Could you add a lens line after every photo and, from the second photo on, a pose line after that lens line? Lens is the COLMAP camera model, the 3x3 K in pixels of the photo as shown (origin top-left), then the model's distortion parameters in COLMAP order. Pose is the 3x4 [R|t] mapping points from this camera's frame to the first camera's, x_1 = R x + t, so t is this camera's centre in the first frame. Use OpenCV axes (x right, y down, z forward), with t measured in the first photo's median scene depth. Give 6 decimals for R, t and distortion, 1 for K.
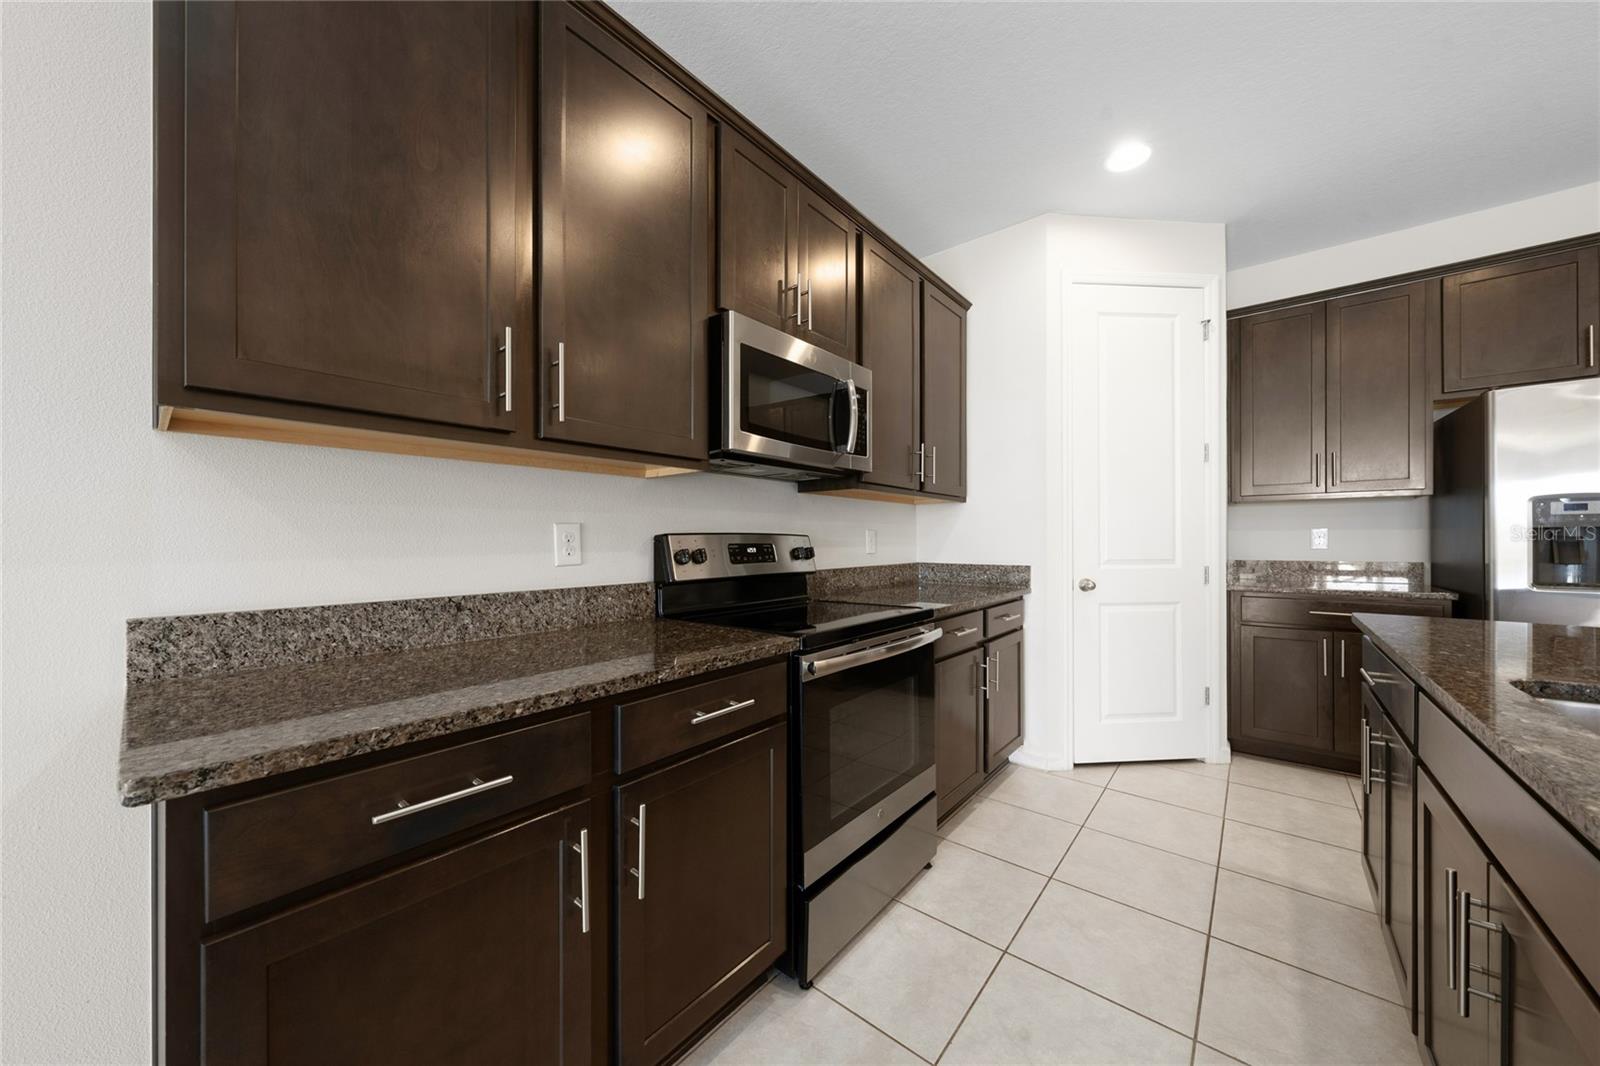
lens RADIAL K [[552.2, 0, 805.9], [0, 552.2, 535.2], [0, 0, 1]] dist [-0.004304, 0.000383]
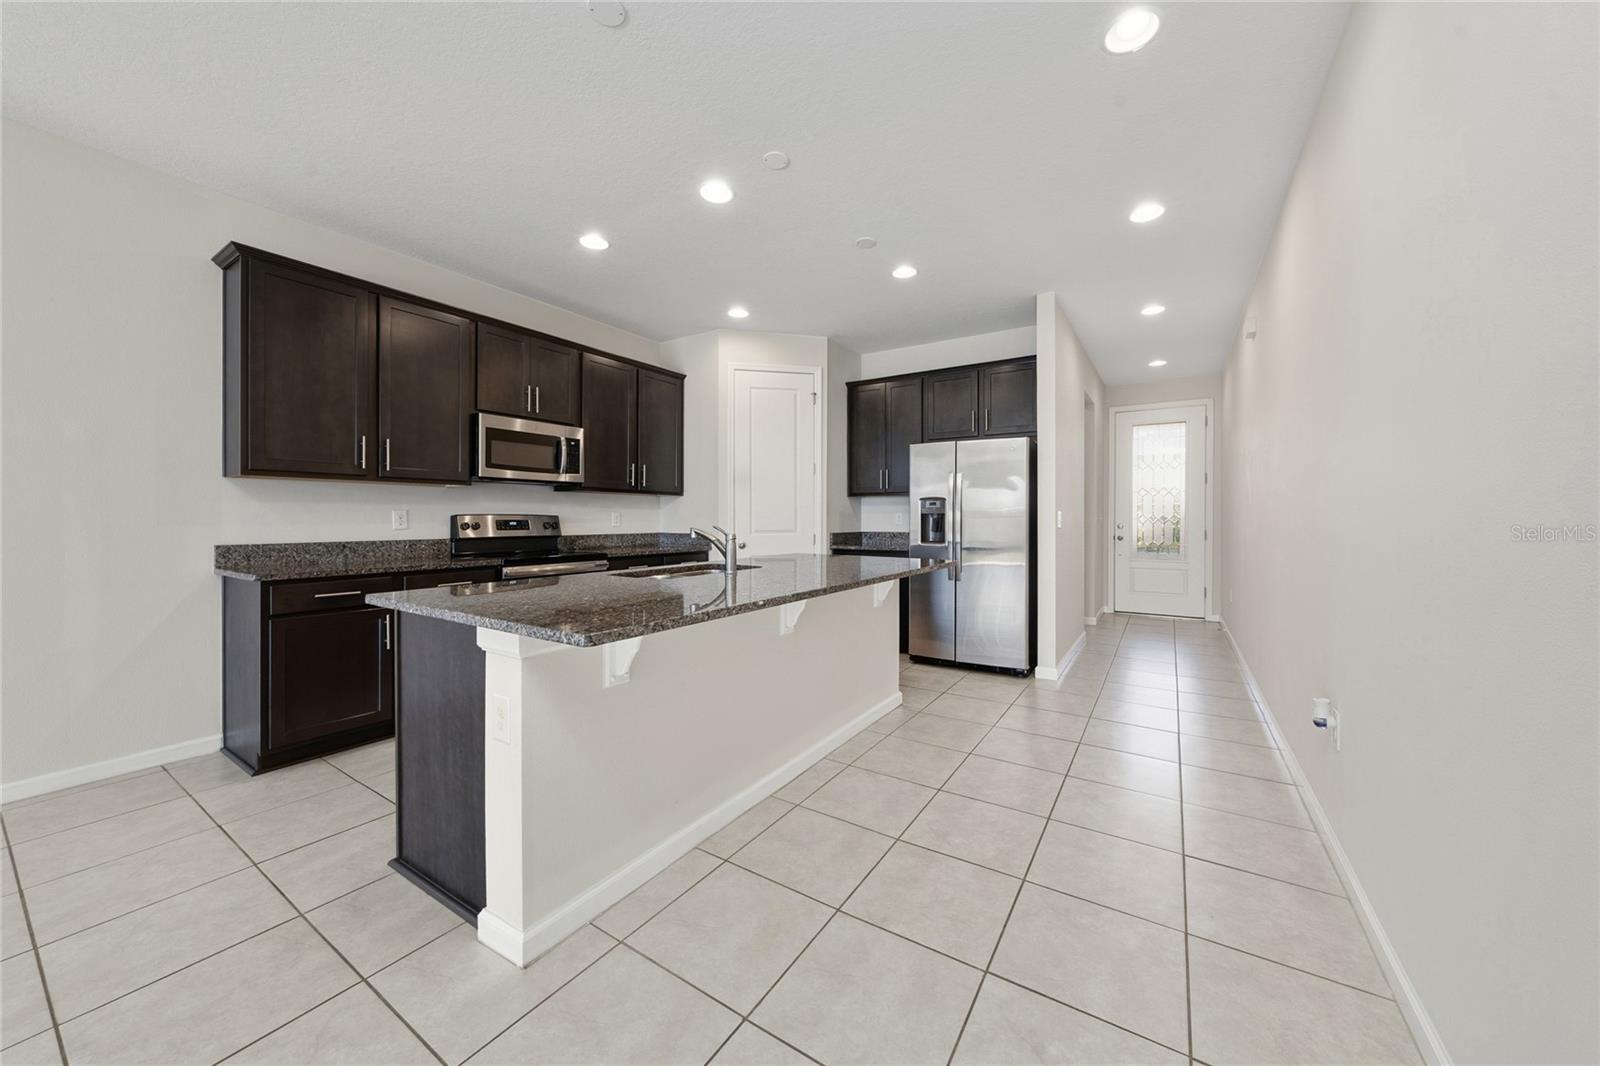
lens RADIAL K [[552.2, 0, 800.1], [0, 552.2, 518.1], [0, 0, 1]] dist [-0.004304, 0.000383]
pose [[0.993268, 0.002512, 0.115813, 0.843474], [-0.003170, 0.999980, 0.005492, -0.006834], [-0.115797, -0.005822, 0.993256, -1.275558]]
